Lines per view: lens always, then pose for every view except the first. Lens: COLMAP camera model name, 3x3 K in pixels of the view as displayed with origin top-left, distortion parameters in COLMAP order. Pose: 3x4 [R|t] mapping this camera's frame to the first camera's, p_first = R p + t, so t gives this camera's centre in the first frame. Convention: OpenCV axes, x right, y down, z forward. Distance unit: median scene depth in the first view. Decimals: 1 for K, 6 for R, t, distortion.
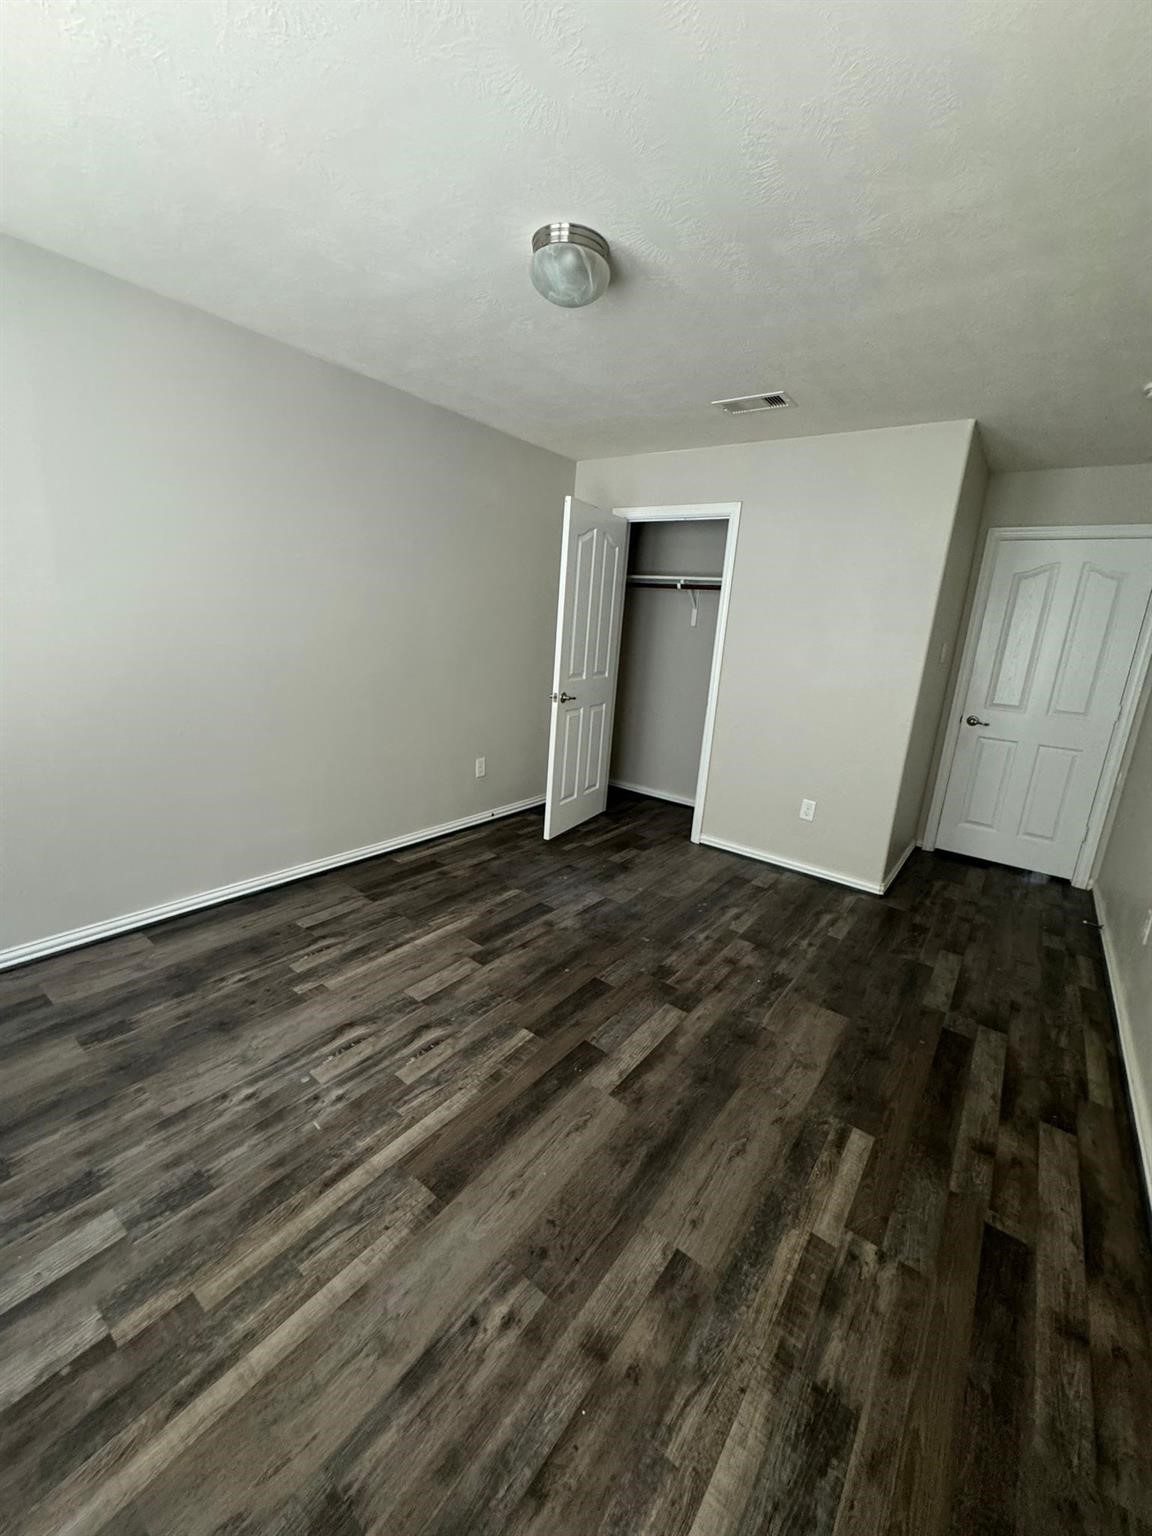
lens RADIAL K [[619.5, 0, 579.2], [0, 619.5, 766.2], [0, 0, 1]] dist [-0.002722, -0.000373]
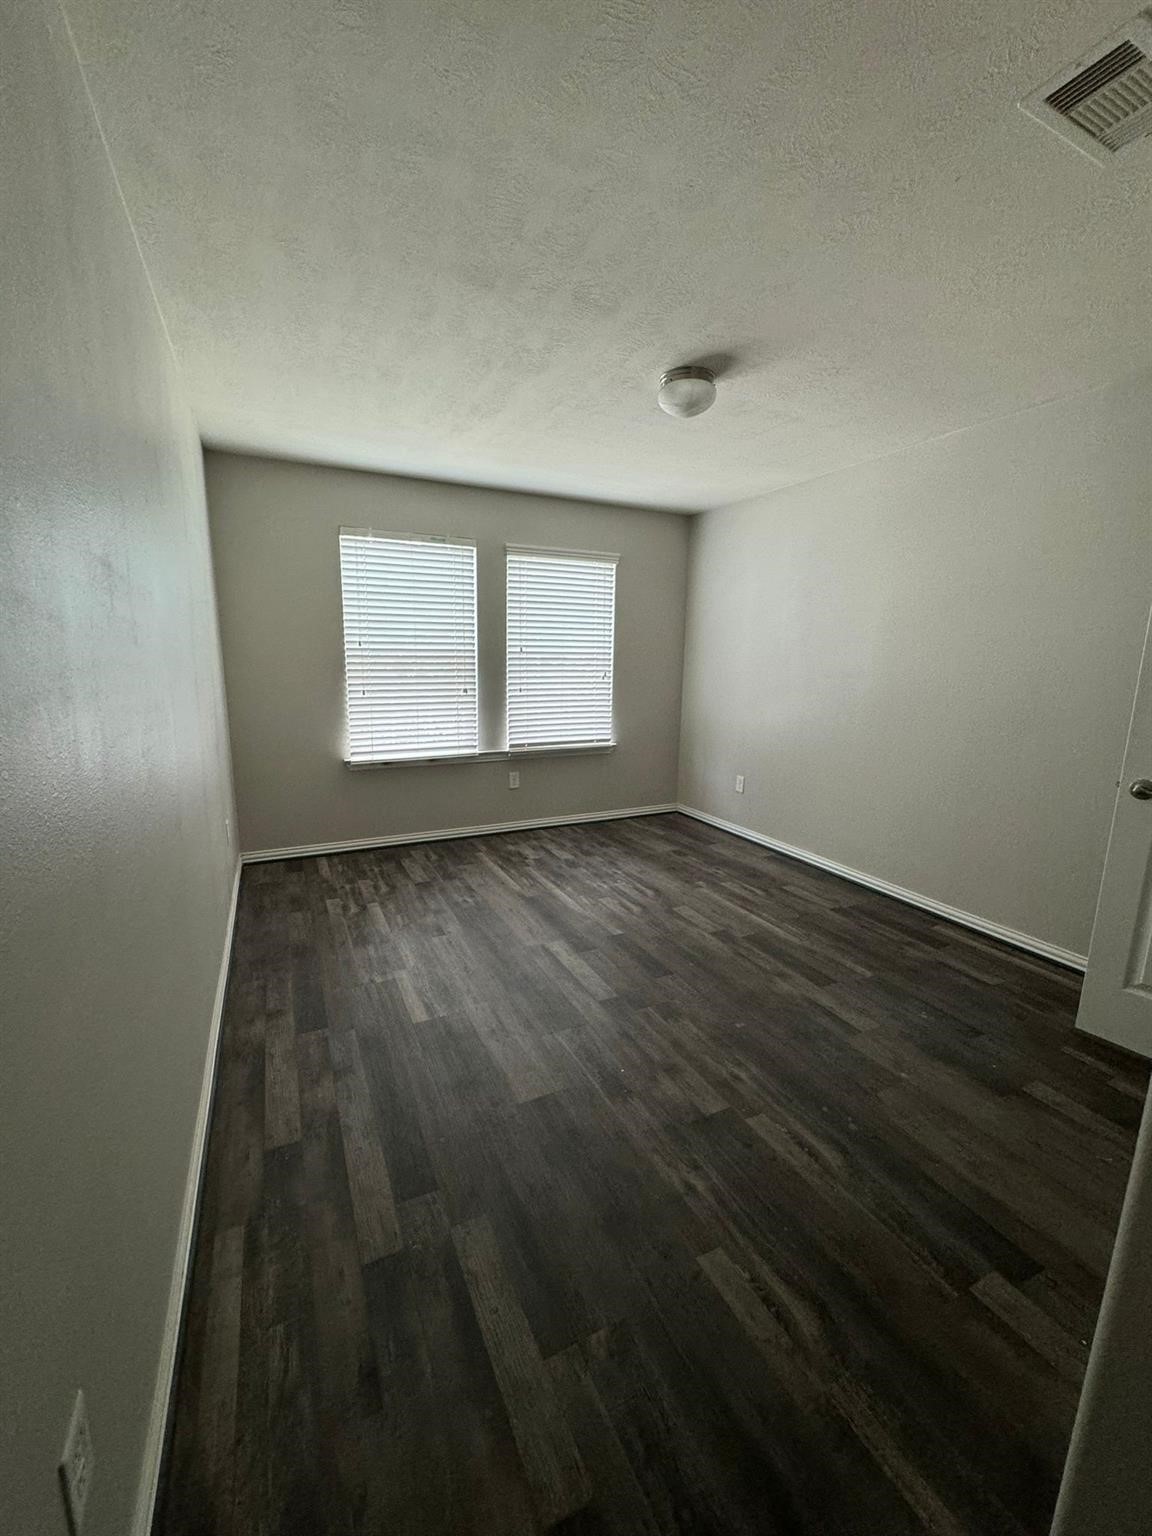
lens RADIAL K [[619.5, 0, 580.5], [0, 619.5, 767.0], [0, 0, 1]] dist [-0.002722, -0.000373]
pose [[-0.452253, 0.082321, -0.888083, 1.103501], [-0.256606, 0.941619, 0.217959, -0.198292], [0.854178, 0.326460, -0.404726, 1.286611]]
